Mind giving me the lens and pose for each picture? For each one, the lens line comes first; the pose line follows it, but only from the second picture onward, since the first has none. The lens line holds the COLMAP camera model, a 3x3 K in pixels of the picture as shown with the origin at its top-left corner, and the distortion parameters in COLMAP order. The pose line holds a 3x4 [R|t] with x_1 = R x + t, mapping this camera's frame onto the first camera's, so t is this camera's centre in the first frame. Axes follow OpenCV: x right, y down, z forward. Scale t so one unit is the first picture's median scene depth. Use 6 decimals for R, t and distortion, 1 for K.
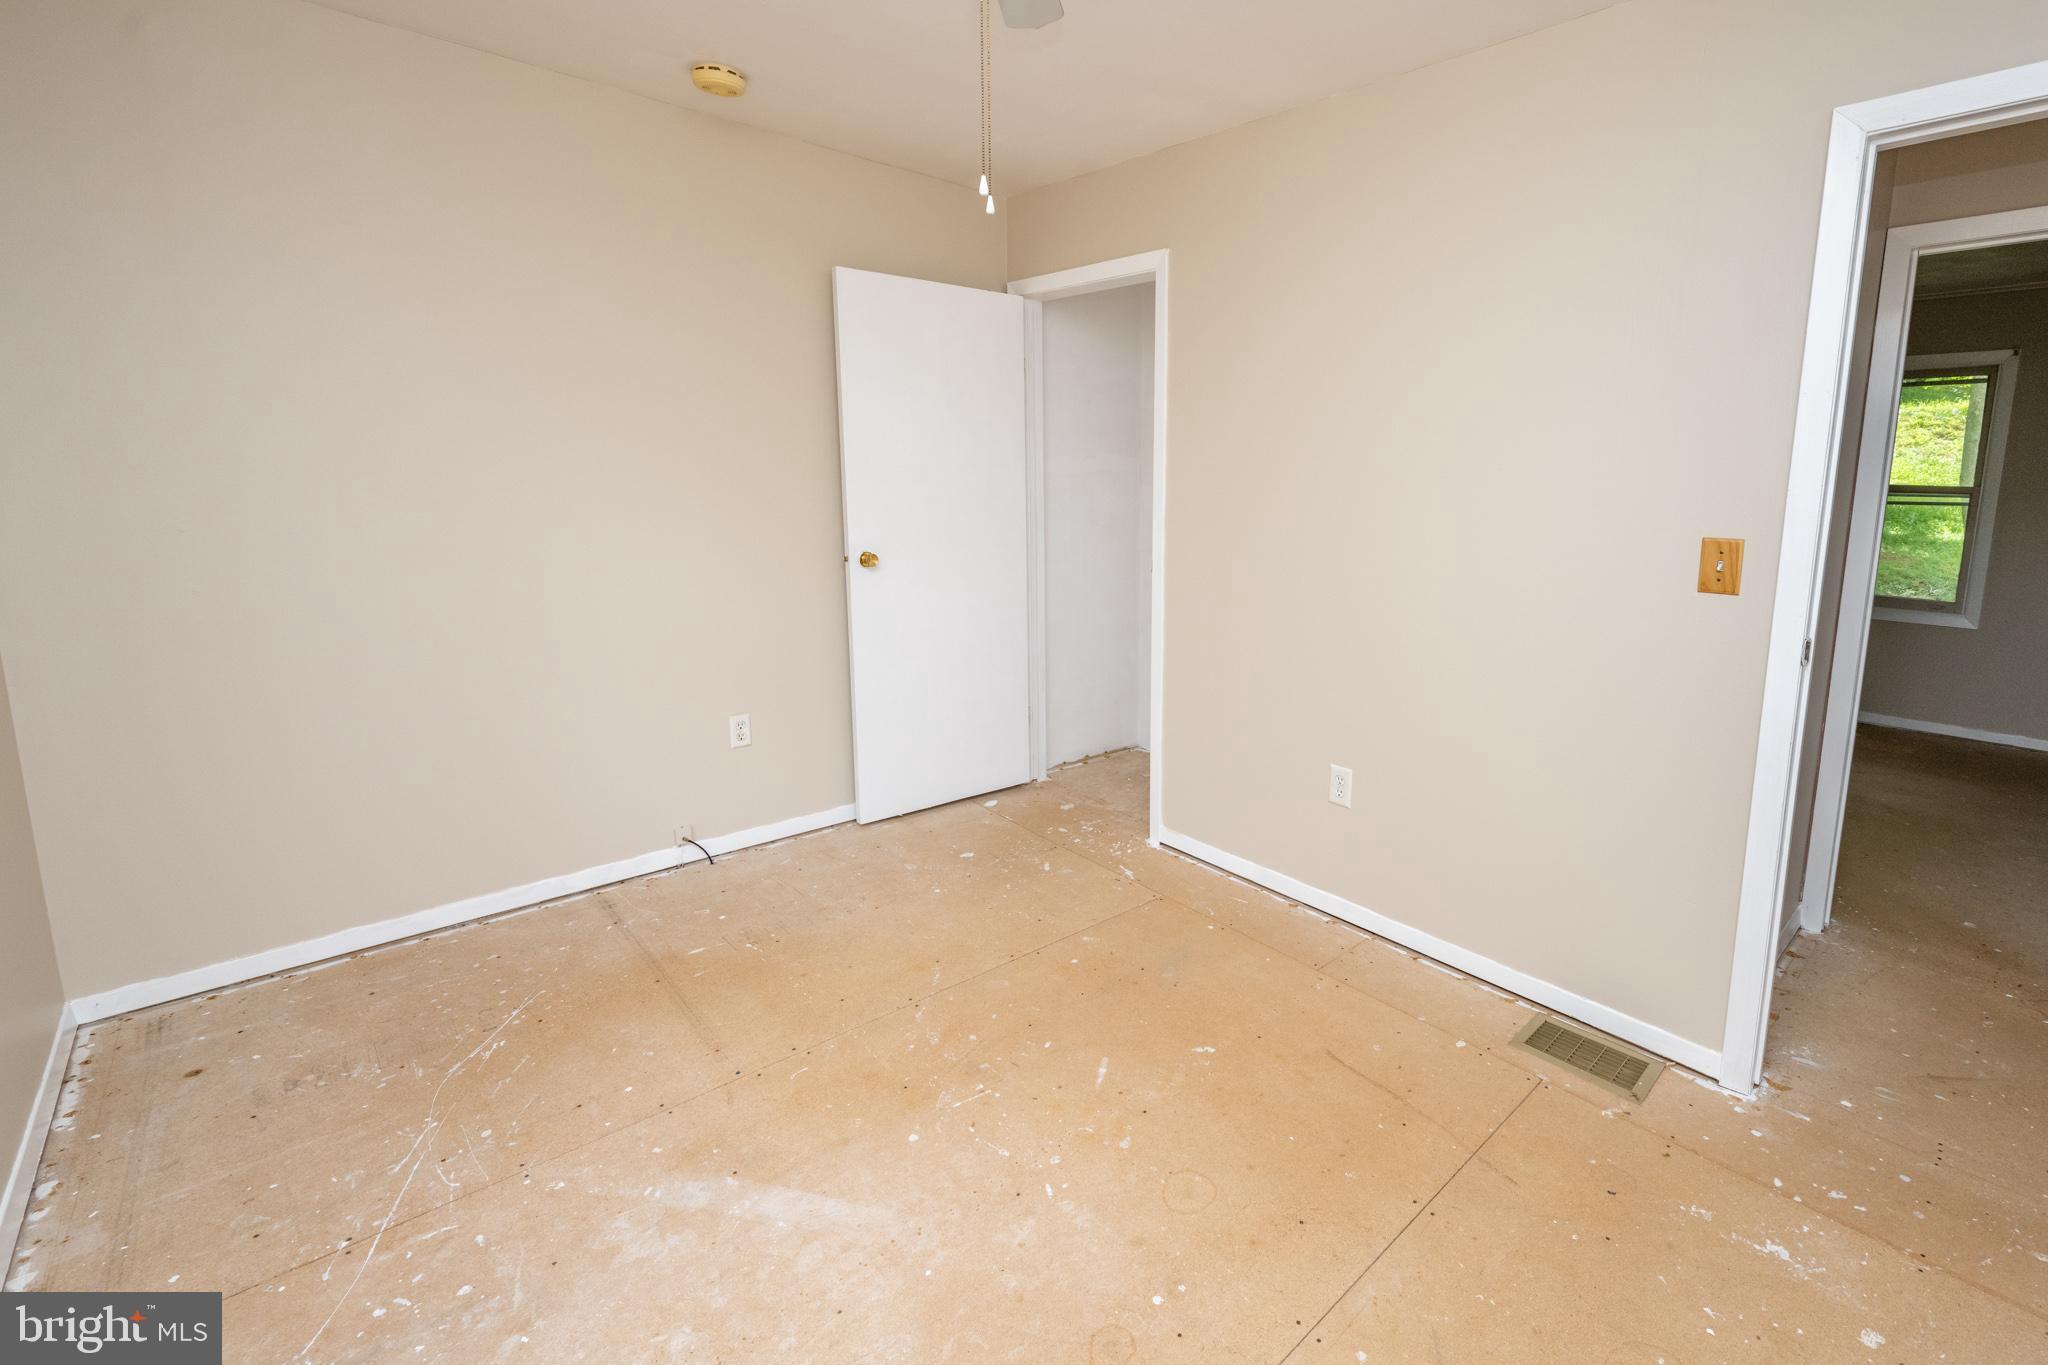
lens RADIAL K [[915.3, 0, 1117.5], [0, 915.3, 592.9], [0, 0, 1]] dist [0.000723, 0.000017]
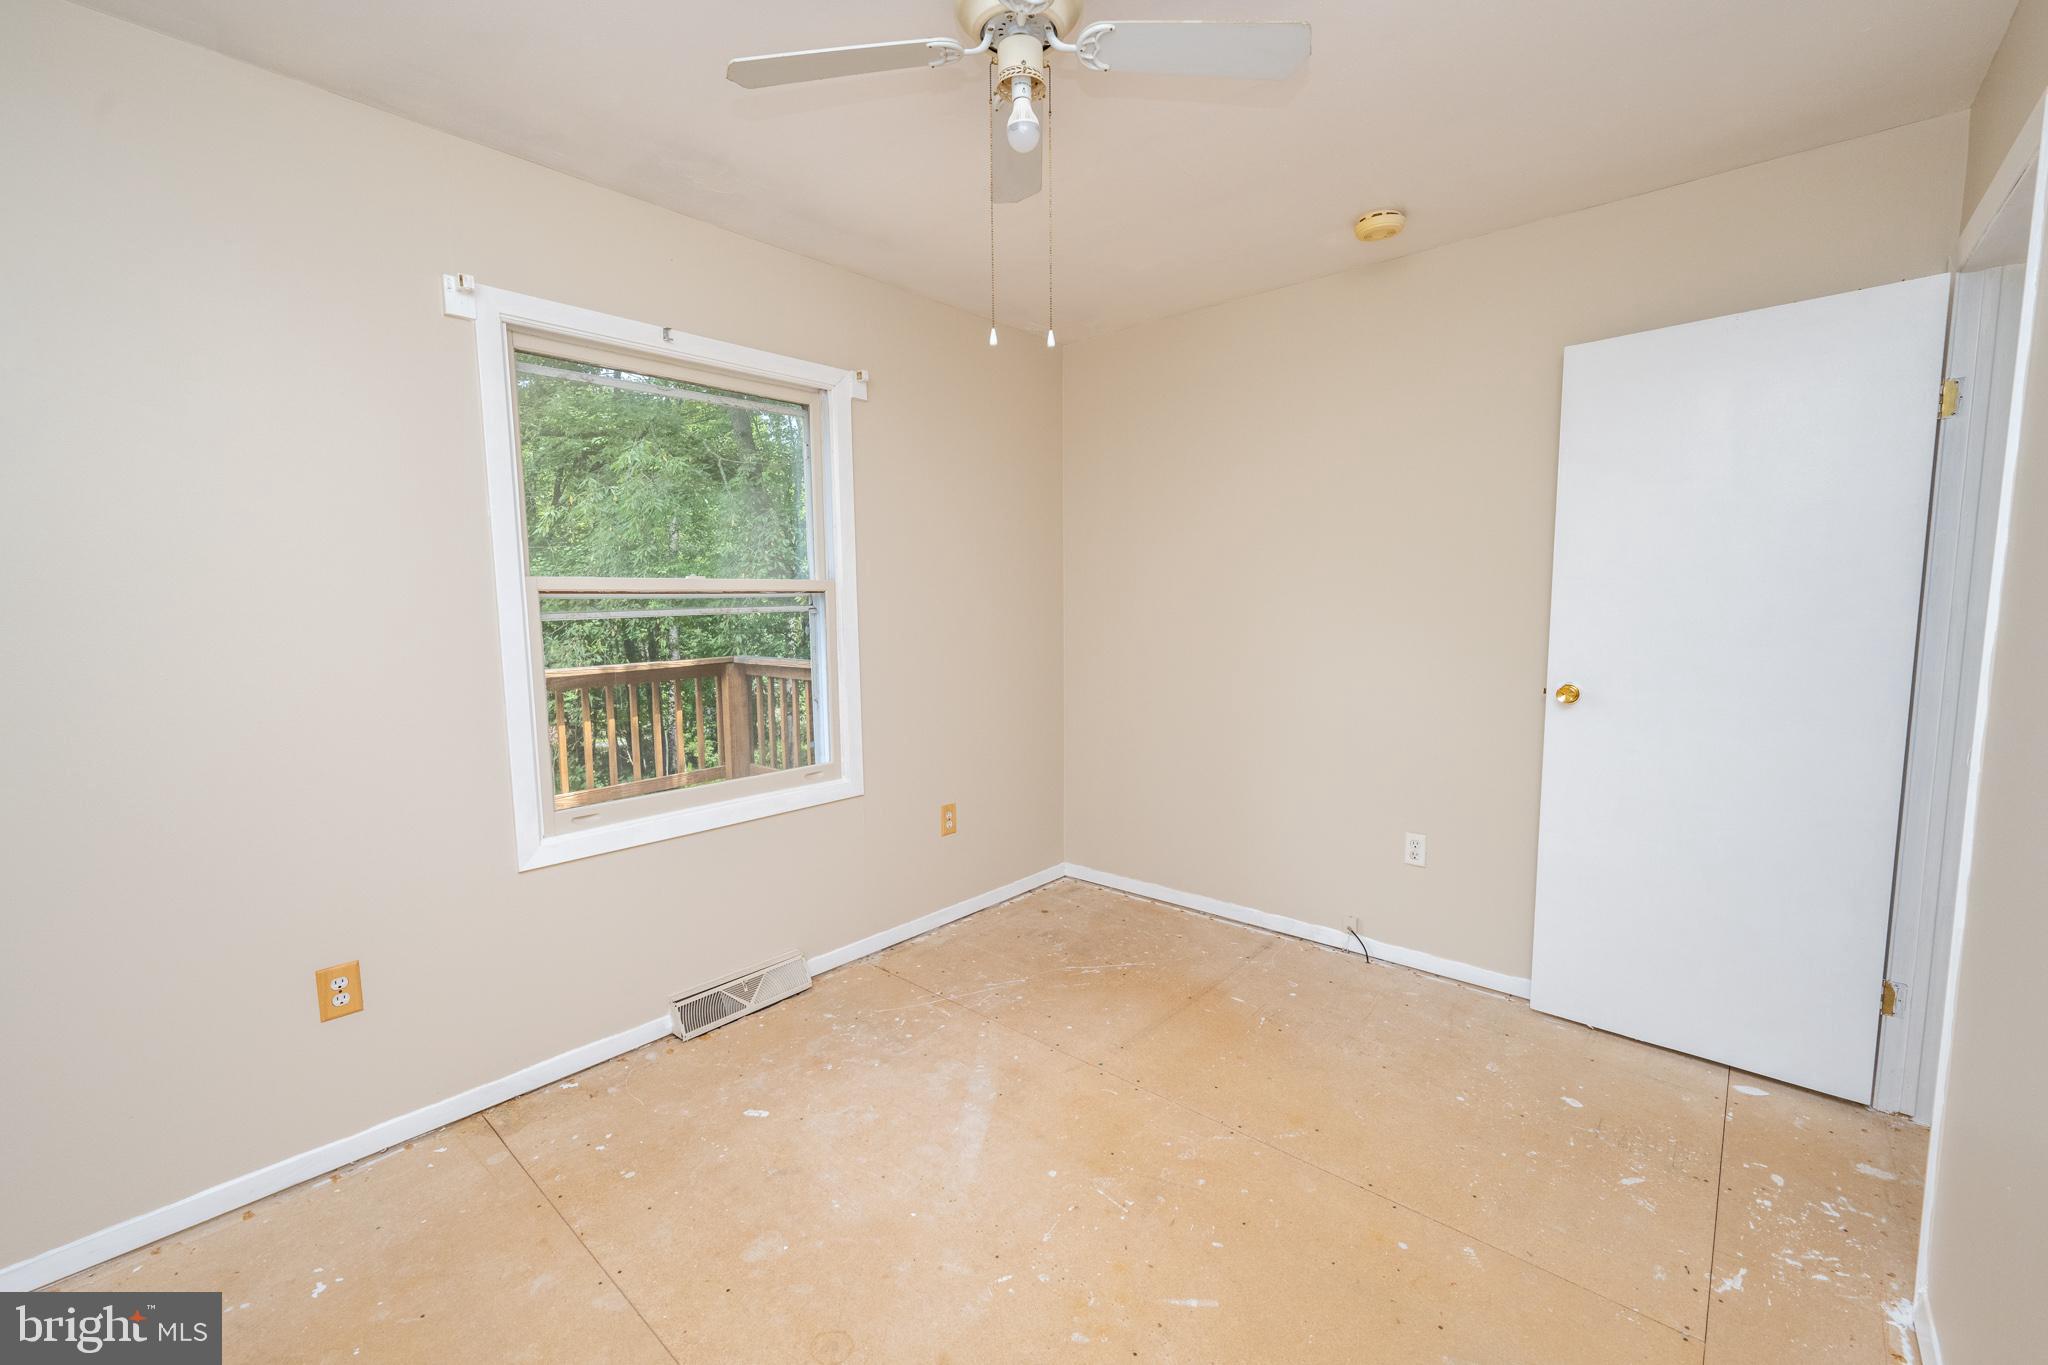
lens RADIAL K [[830.0, 0, 1024.0], [0, 830.0, 682.5], [0, 0, 1]] dist [-0.000430, -0.000010]
pose [[0.087994, 0.078036, -0.993060, 0.524915], [-0.114186, 0.991145, 0.067768, -0.051707], [0.989555, 0.107431, 0.096126, 0.562241]]
